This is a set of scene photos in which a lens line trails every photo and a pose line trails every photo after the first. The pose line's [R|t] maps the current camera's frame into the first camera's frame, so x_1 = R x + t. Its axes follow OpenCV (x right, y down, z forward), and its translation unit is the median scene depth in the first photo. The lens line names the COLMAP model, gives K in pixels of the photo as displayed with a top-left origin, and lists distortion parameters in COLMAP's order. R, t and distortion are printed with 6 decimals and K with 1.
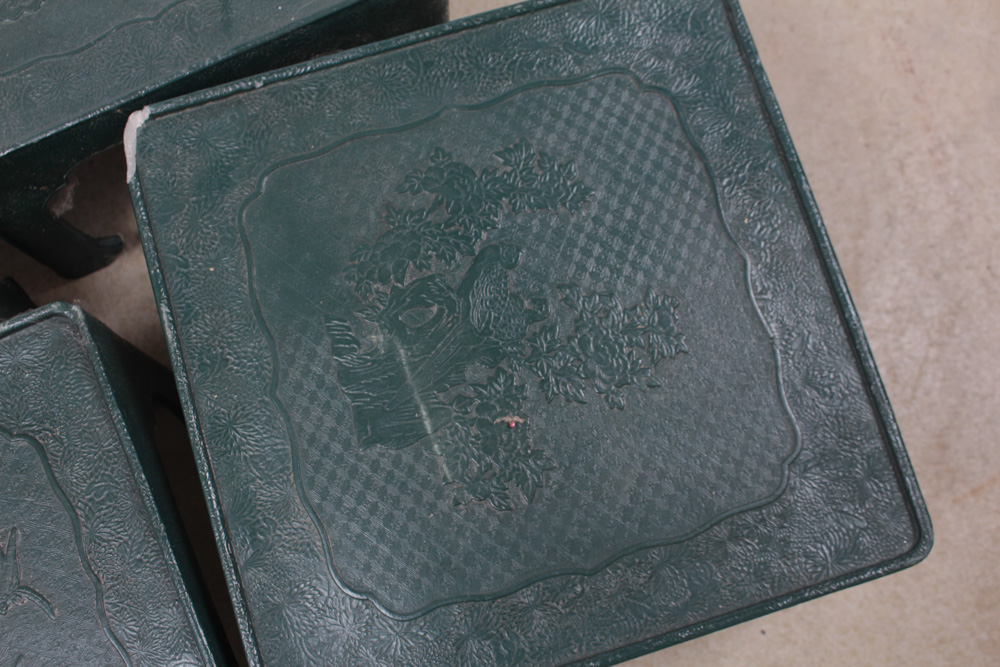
lens RADIAL K [[1193.4, 0, 498.5], [0, 1193.4, 335.7], [0, 0, 1]] dist [-0.092353, 0.000000]
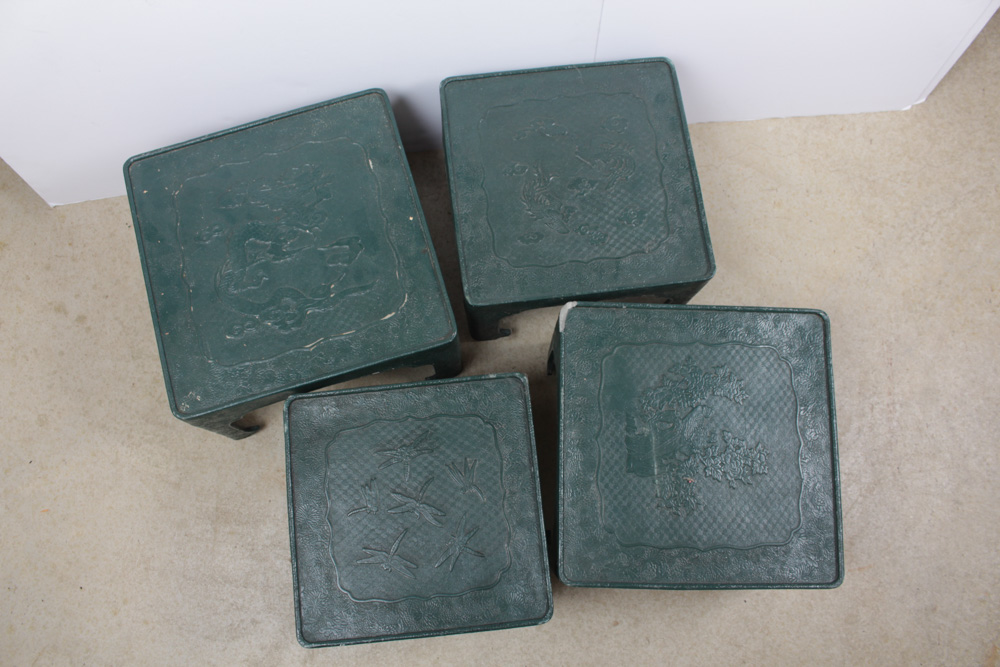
lens RADIAL K [[838.5, 0, 502.7], [0, 838.5, 336.6], [0, 0, 1]] dist [-0.152014, 0.084734]
pose [[0.951093, 0.302310, -0.063486, -0.312033], [-0.304084, 0.952431, -0.020199, -0.052017], [0.054360, 0.038516, 0.997778, -0.654789]]
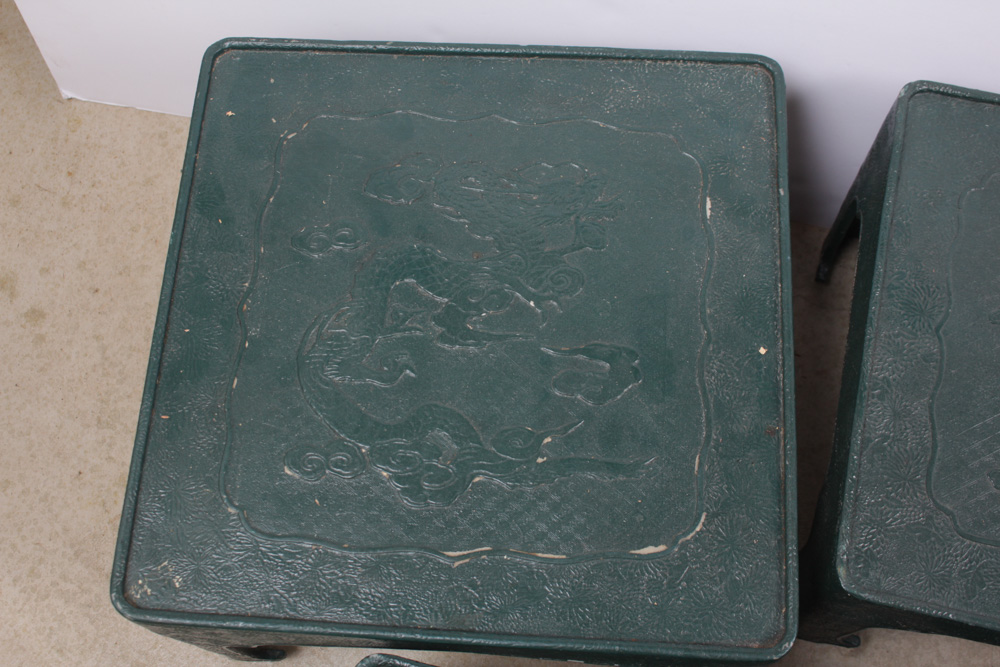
lens RADIAL K [[1193.4, 0, 492.2], [0, 1193.4, 333.1], [0, 0, 1]] dist [-0.092353, 0.000000]
pose [[0.779380, 0.571323, -0.257210, -0.595366], [-0.602279, 0.796304, -0.056209, -0.064868], [0.172704, 0.198720, 0.964719, -0.050149]]
